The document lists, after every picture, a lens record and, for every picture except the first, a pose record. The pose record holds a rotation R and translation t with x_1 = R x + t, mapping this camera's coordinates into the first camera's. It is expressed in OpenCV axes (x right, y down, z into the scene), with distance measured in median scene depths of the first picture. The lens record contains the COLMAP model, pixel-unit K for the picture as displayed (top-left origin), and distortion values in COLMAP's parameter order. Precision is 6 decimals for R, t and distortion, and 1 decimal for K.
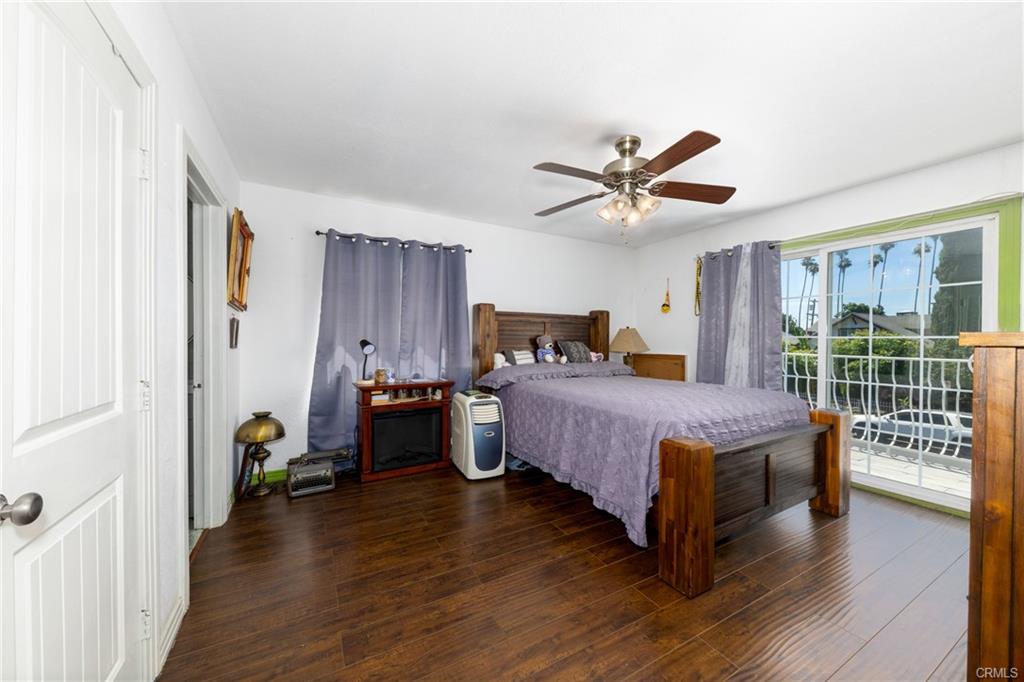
lens RADIAL K [[357.1, 0, 514.1], [0, 357.1, 345.7], [0, 0, 1]] dist [0.000600, -0.000020]
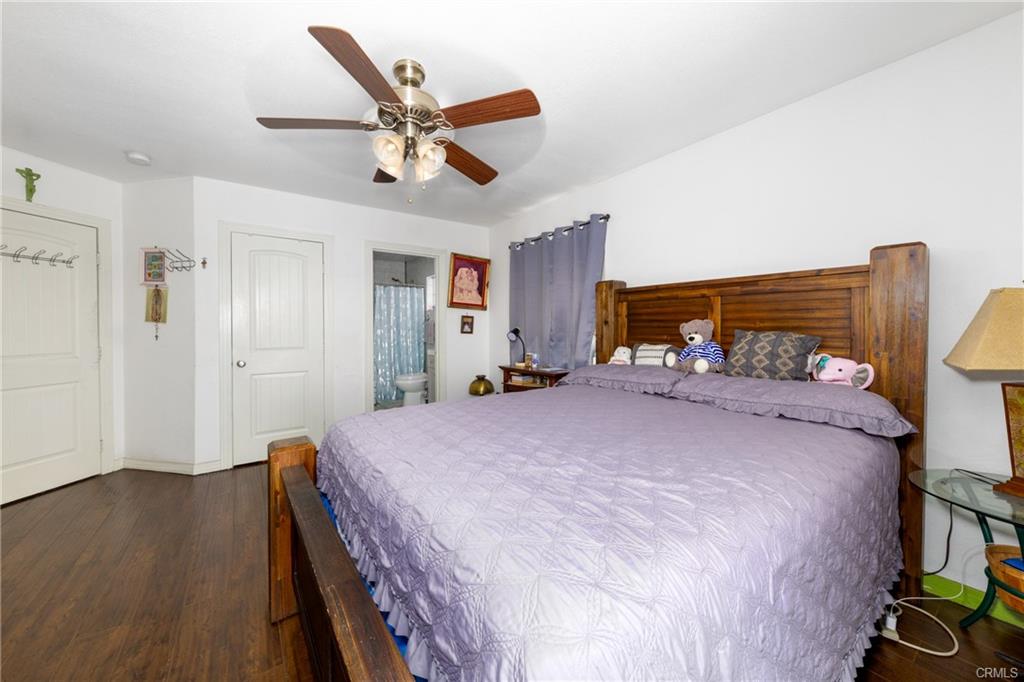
lens RADIAL K [[357.1, 0, 514.1], [0, 357.1, 345.7], [0, 0, 1]] dist [0.000600, -0.000020]
pose [[0.159602, 0.041394, -0.986313, 0.635983], [-0.018261, 0.999073, 0.038975, -0.005461], [0.987012, 0.011790, 0.160210, 0.662641]]
